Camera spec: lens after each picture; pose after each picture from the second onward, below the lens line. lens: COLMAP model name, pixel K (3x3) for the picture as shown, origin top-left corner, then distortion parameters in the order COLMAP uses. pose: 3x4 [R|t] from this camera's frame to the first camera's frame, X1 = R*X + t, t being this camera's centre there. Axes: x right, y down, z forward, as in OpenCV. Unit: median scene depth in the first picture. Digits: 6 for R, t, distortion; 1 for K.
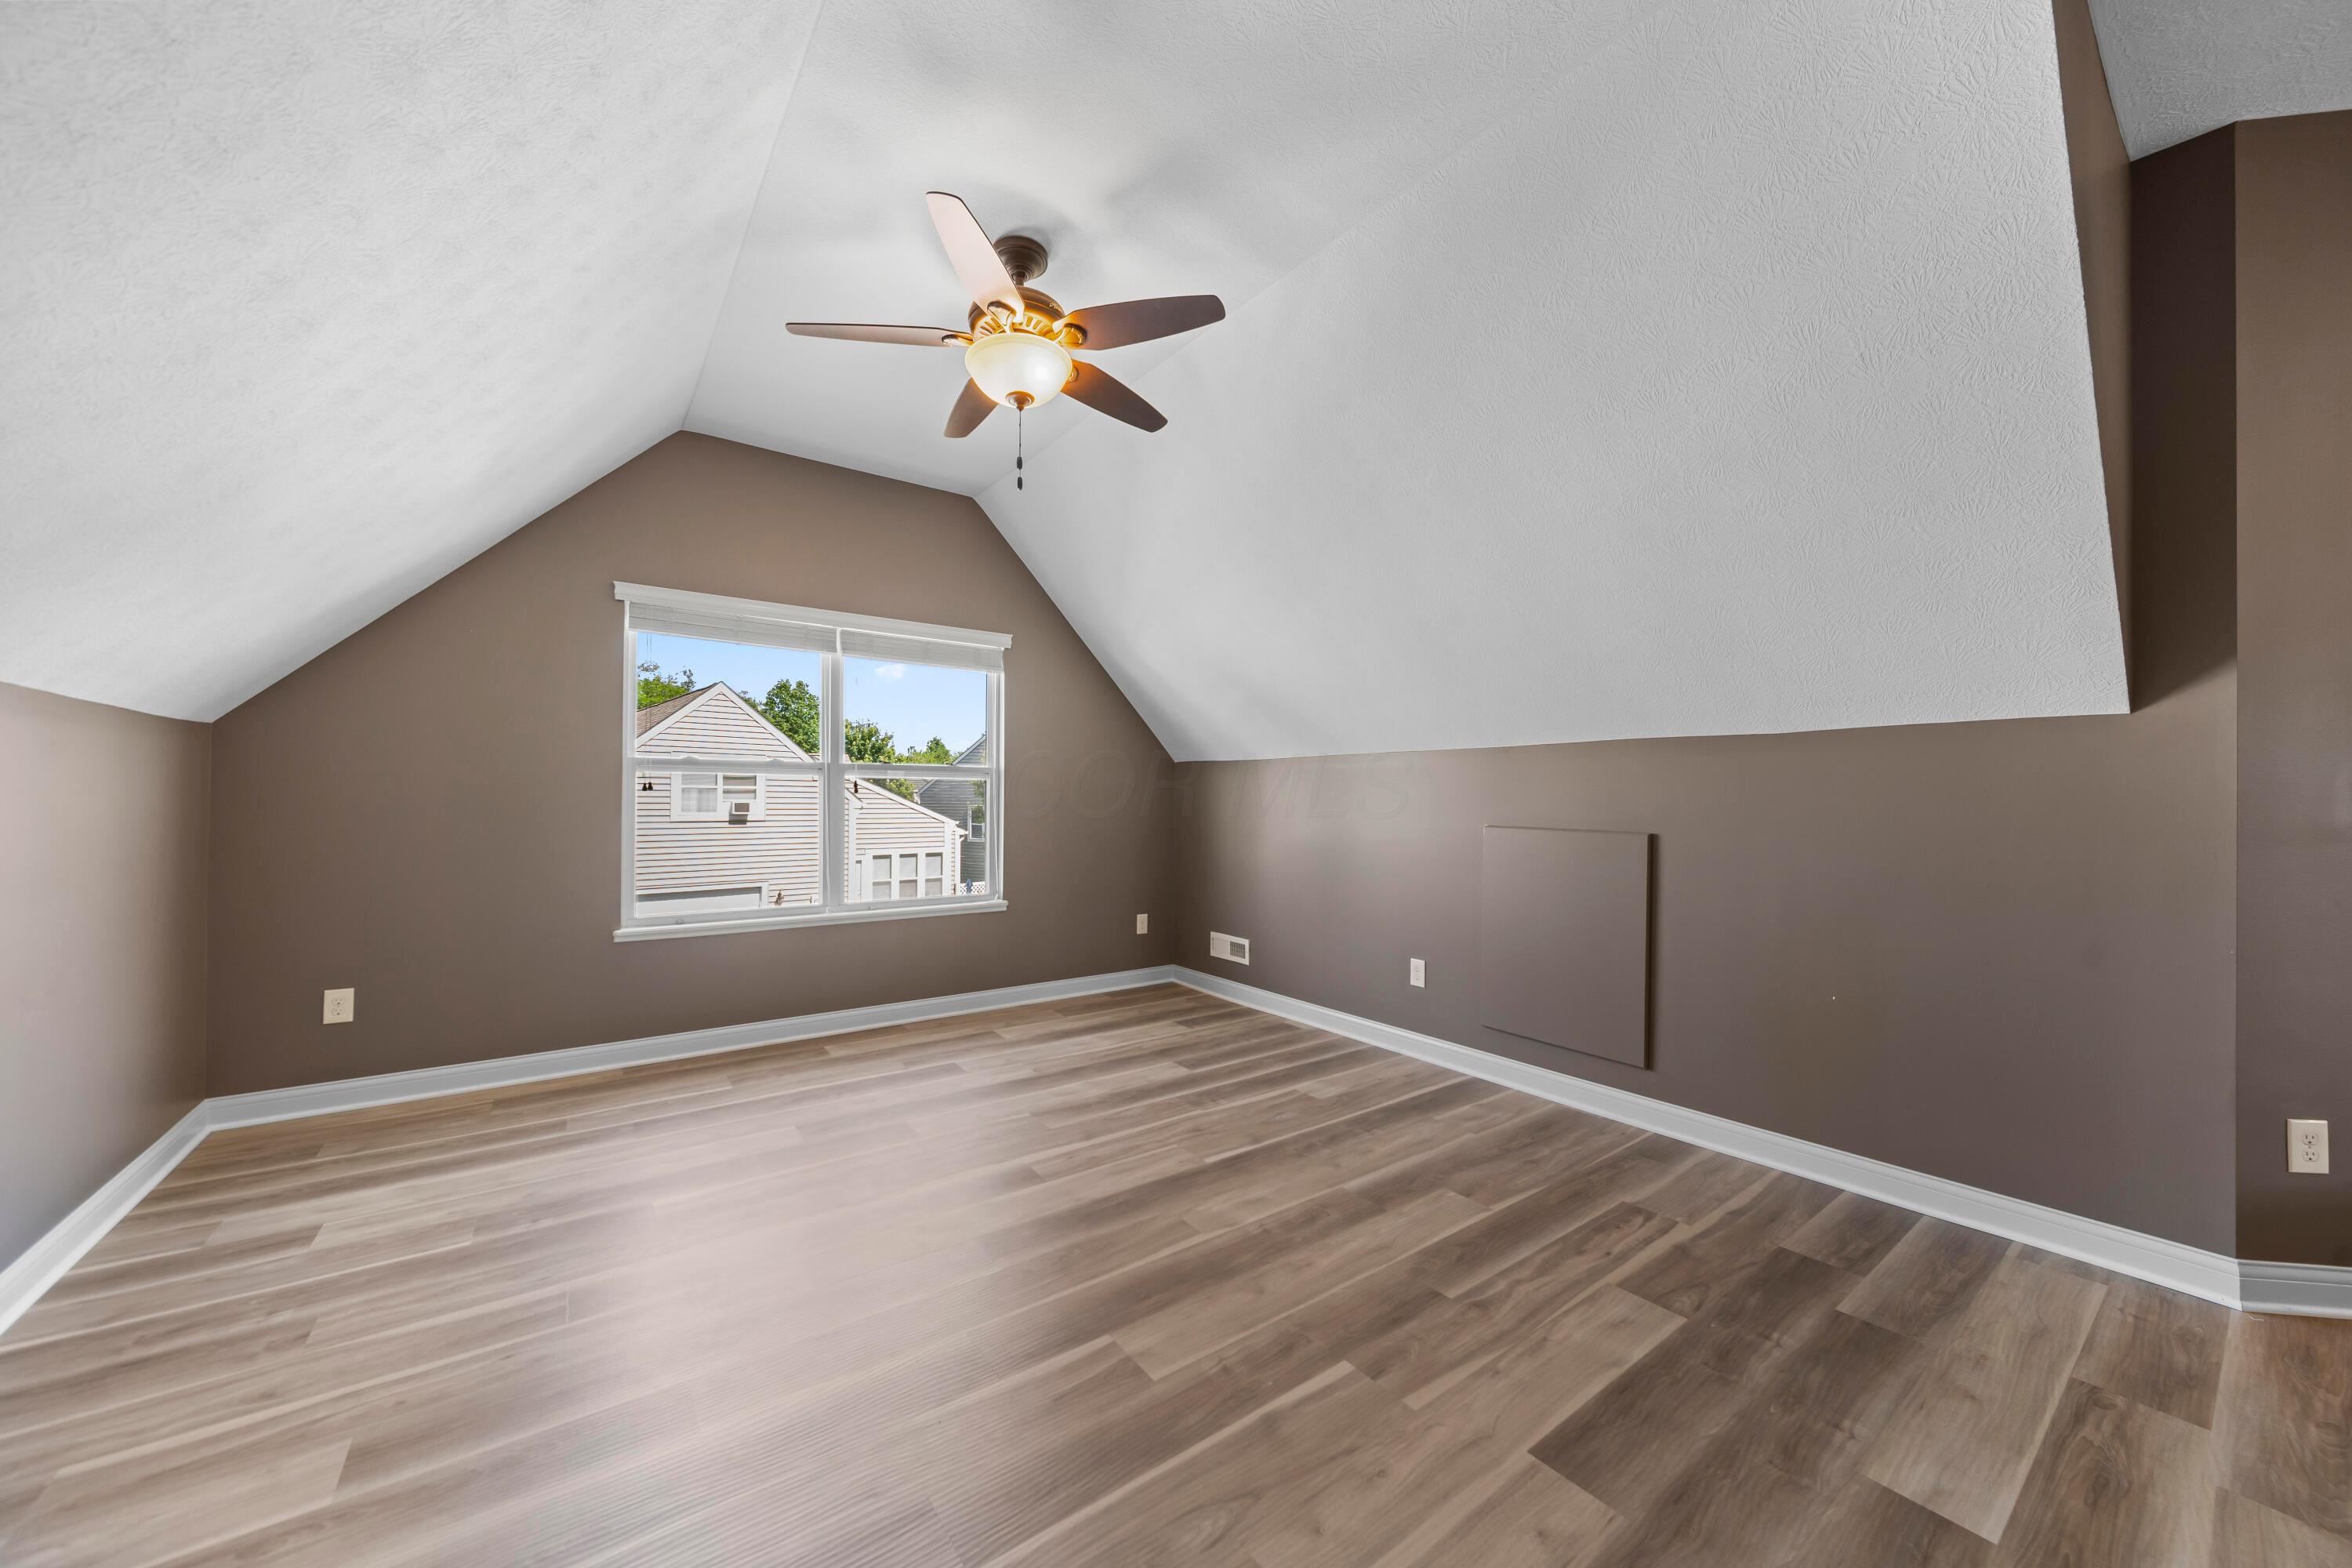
lens RADIAL K [[877.2, 0, 1104.6], [0, 877.2, 784.4], [0, 0, 1]] dist [-0.000239, -0.000231]
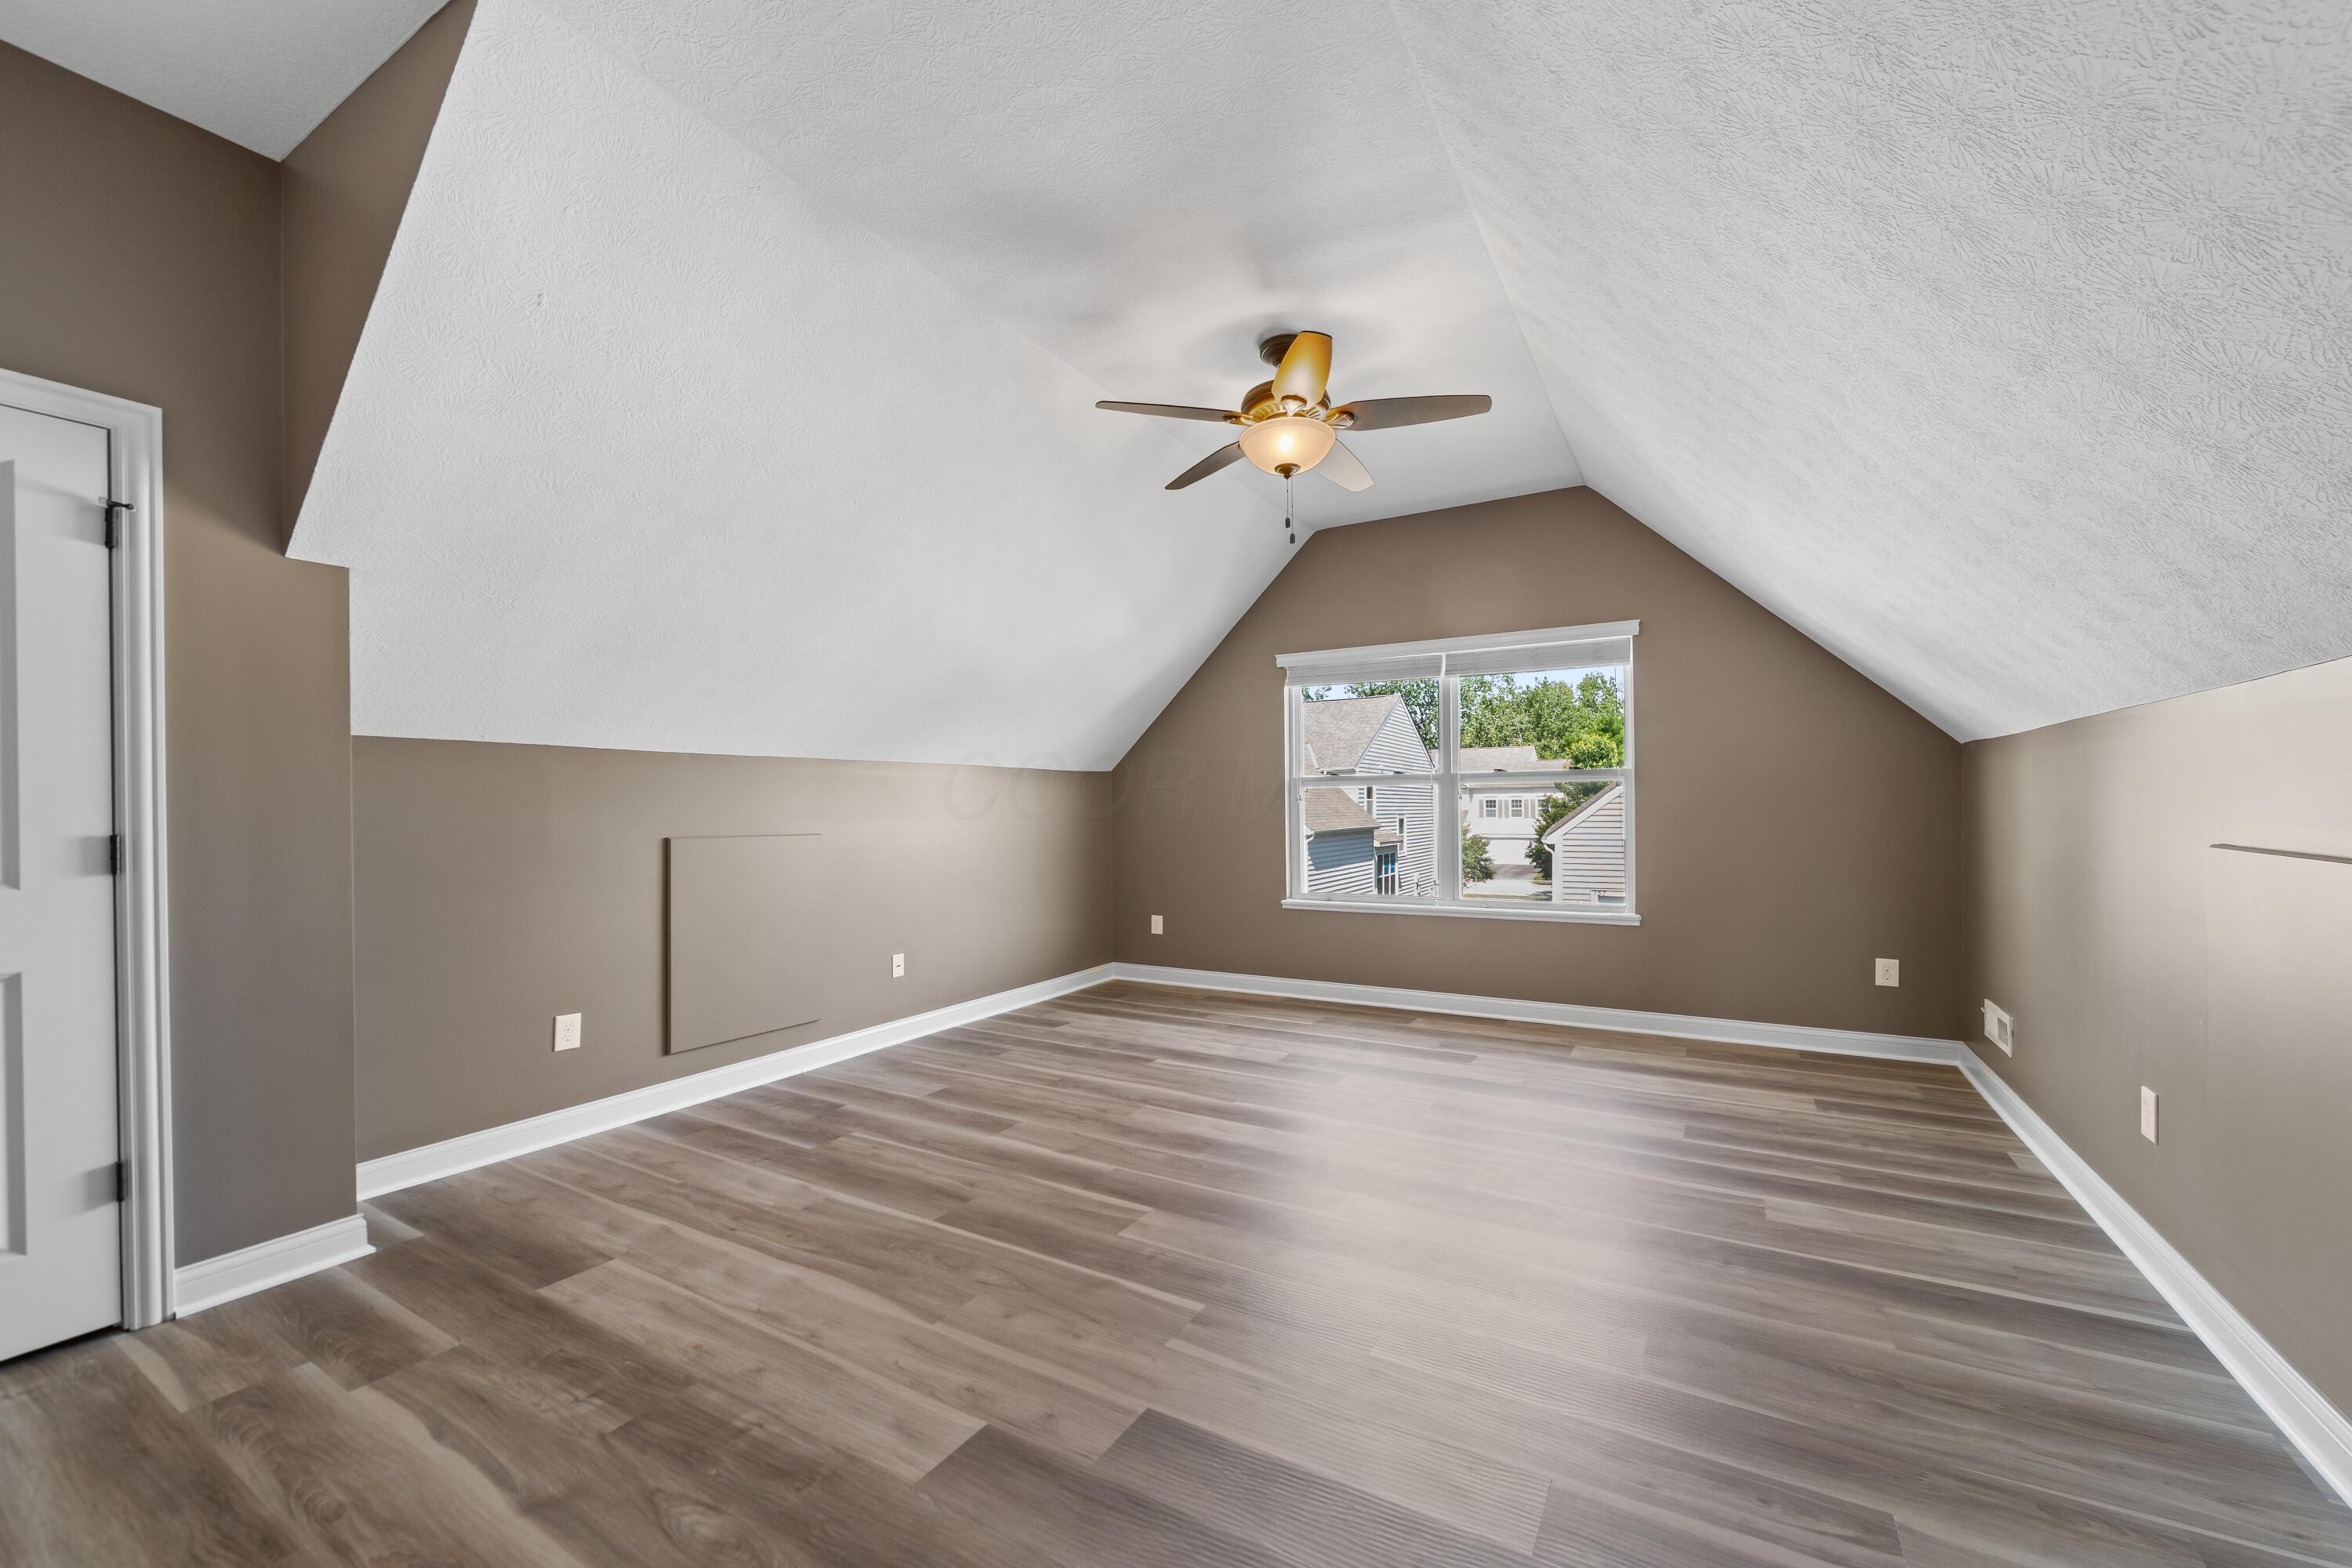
lens RADIAL K [[834.1, 0, 1156.5], [0, 834.1, 802.5], [0, 0, 1]] dist [0.000145, -0.000225]
pose [[0.424817, -0.015745, -0.905142, 0.653983], [0.027546, 0.999611, -0.004460, 0.009769], [0.904860, -0.023038, 0.425085, 0.270433]]
